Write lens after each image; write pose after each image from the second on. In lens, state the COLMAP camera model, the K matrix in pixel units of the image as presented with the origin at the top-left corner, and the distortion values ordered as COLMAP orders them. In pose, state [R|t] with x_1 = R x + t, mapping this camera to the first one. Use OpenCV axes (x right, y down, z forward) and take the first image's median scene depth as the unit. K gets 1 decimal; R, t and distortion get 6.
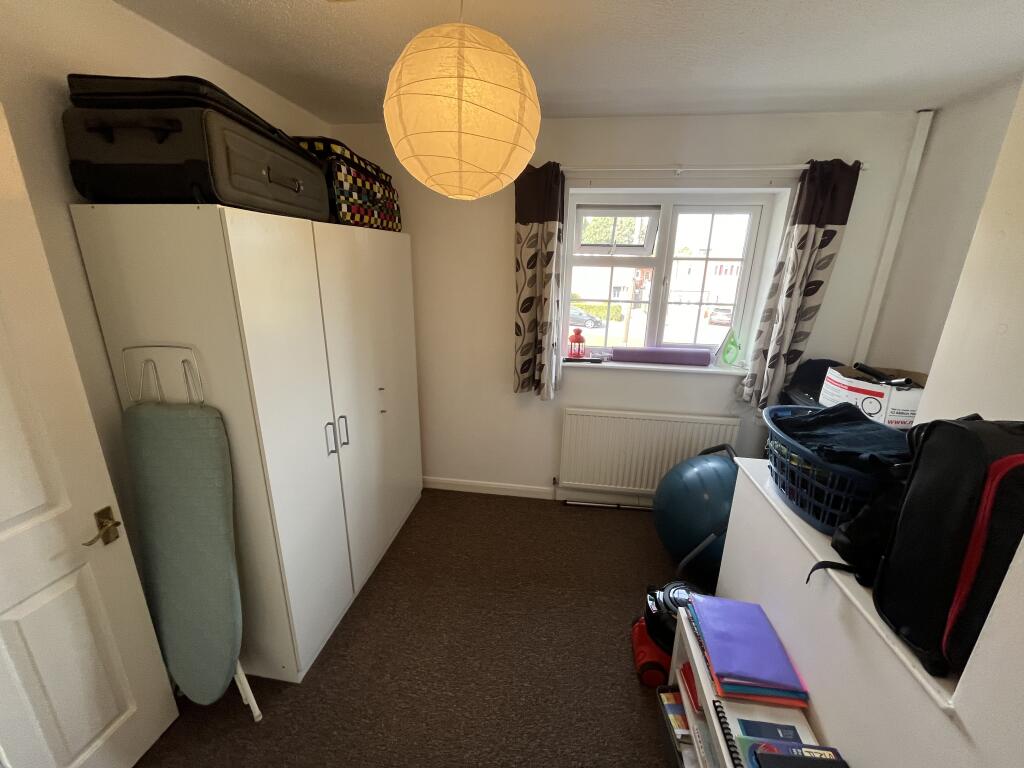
lens RADIAL K [[414.2, 0, 510.3], [0, 414.2, 382.5], [0, 0, 1]] dist [-0.002799, -0.000216]
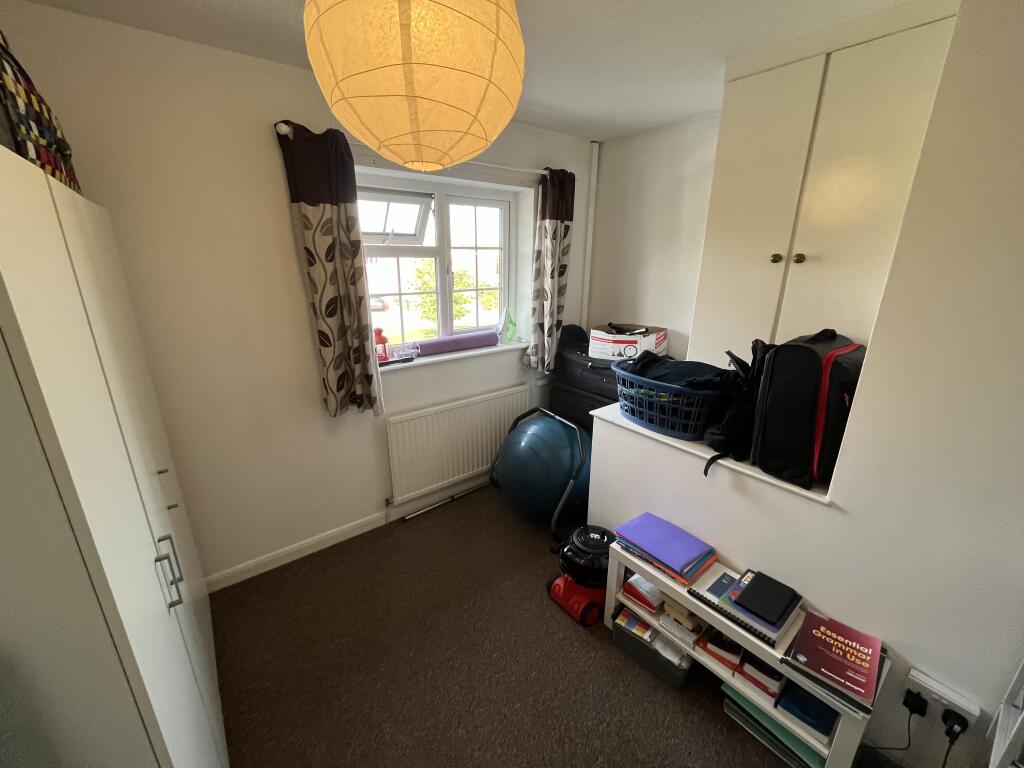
lens RADIAL K [[414.2, 0, 510.3], [0, 414.2, 382.5], [0, 0, 1]] dist [-0.002799, -0.000216]
pose [[0.690277, -0.228828, 0.686408, -0.318547], [0.212182, 0.970983, 0.110319, -0.063350], [-0.691735, 0.069493, 0.718800, 0.202846]]
